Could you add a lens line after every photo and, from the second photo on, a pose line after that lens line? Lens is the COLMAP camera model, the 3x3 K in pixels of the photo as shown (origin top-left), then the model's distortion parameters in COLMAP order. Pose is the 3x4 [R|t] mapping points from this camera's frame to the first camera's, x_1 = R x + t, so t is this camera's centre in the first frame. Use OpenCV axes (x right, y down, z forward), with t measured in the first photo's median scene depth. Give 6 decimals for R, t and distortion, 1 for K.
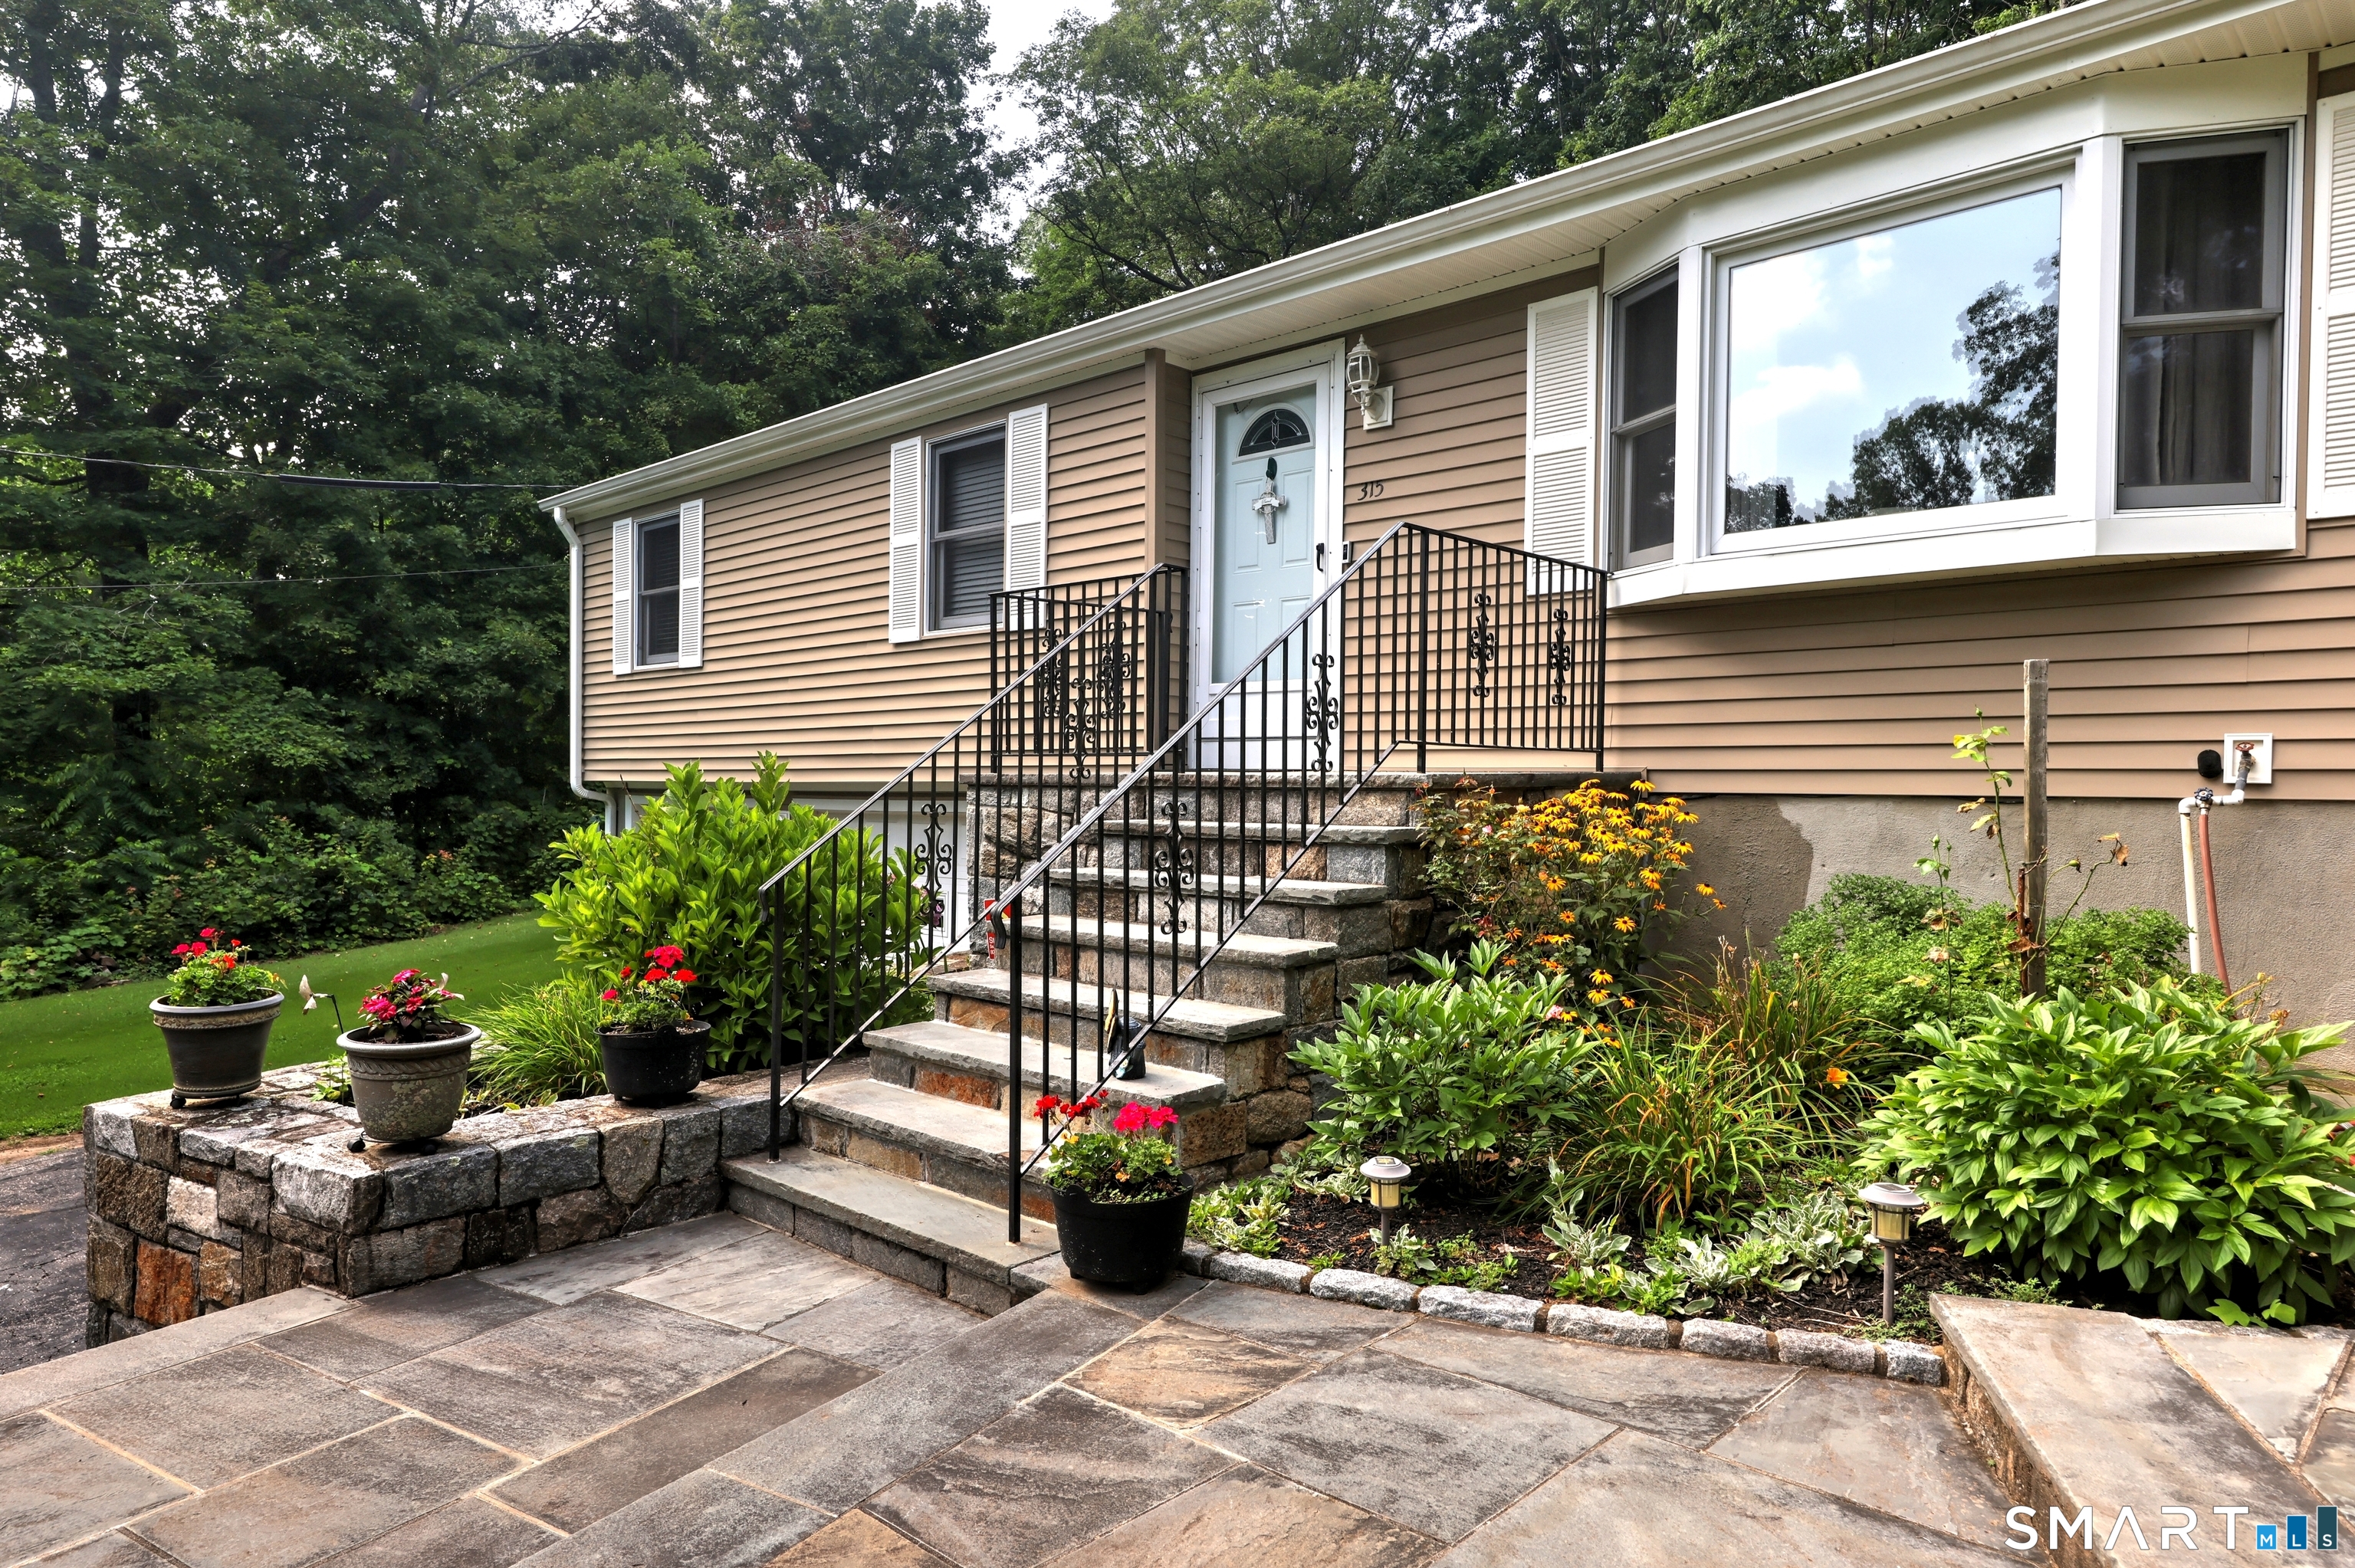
lens RADIAL K [[1398.6, 0, 1118.0], [0, 1398.6, 792.6], [0, 0, 1]] dist [0.008833, 0.001545]
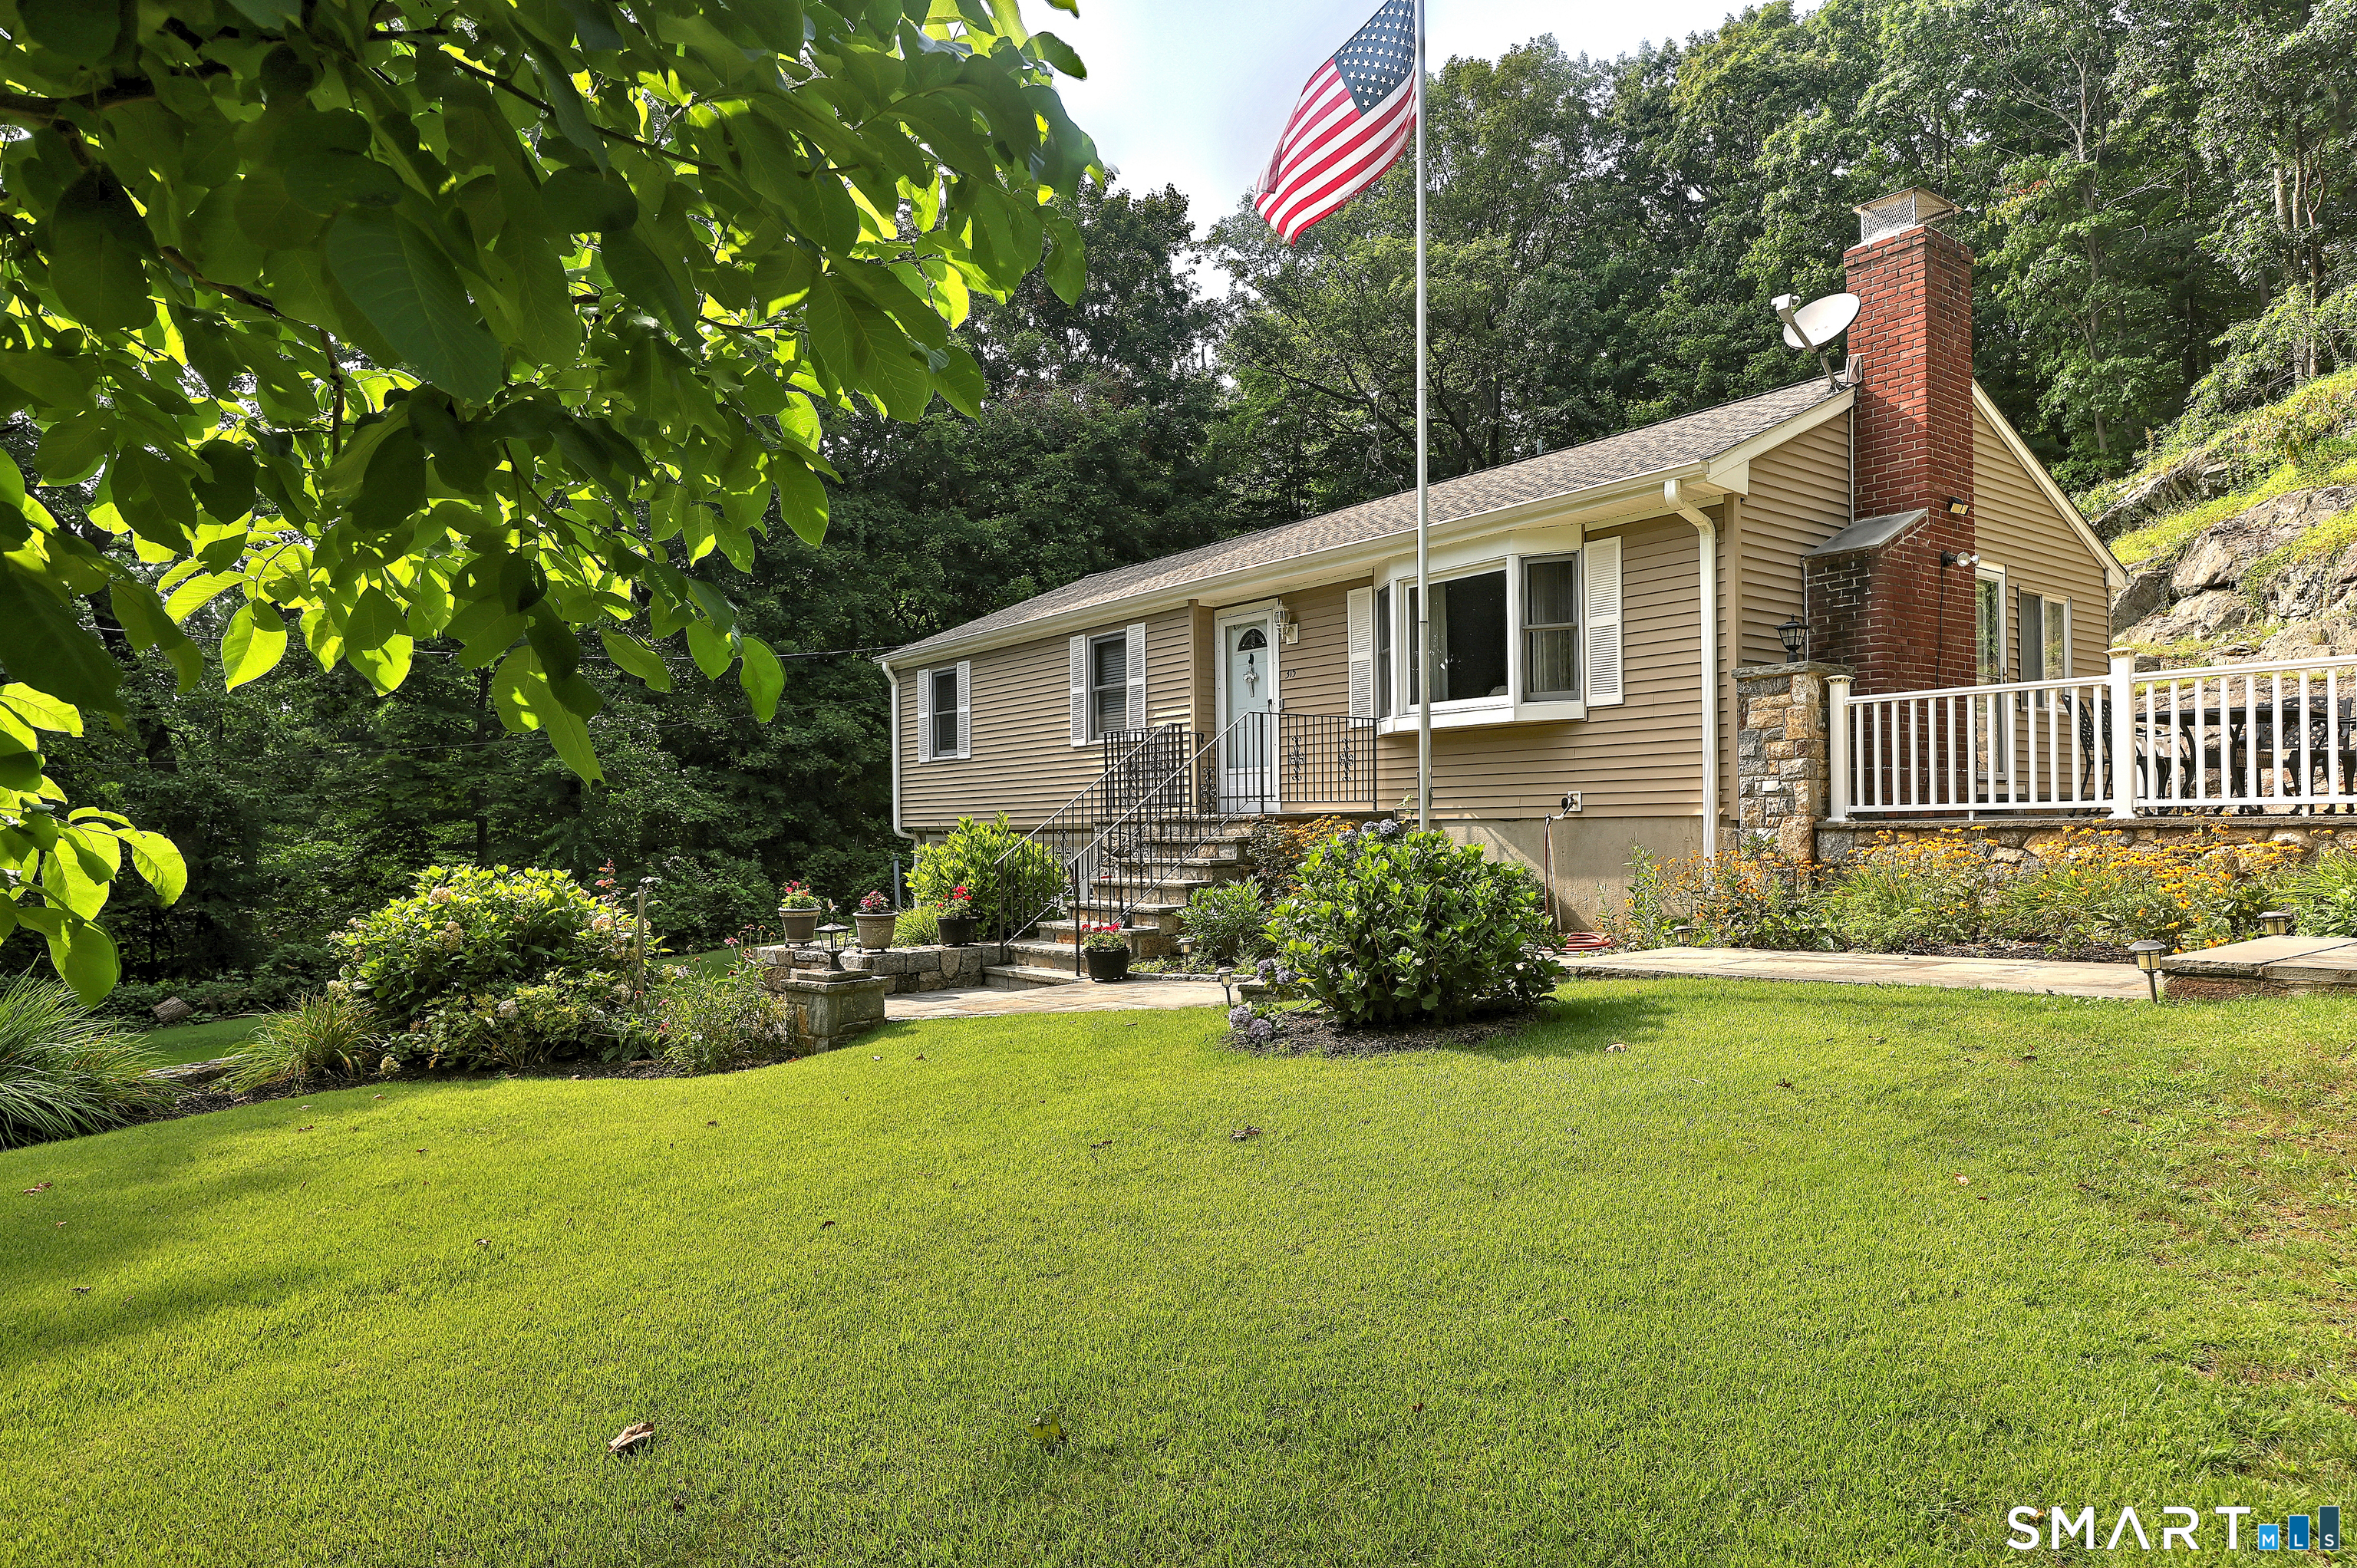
lens RADIAL K [[1399.9, 0, 1180.9], [0, 1399.9, 800.2], [0, 0, 1]] dist [0.008833, 0.001545]
pose [[0.990185, -0.022702, -0.137905, 0.231006], [0.019289, 0.999475, -0.026040, 0.012697], [0.138424, 0.023124, 0.990103, -0.790930]]
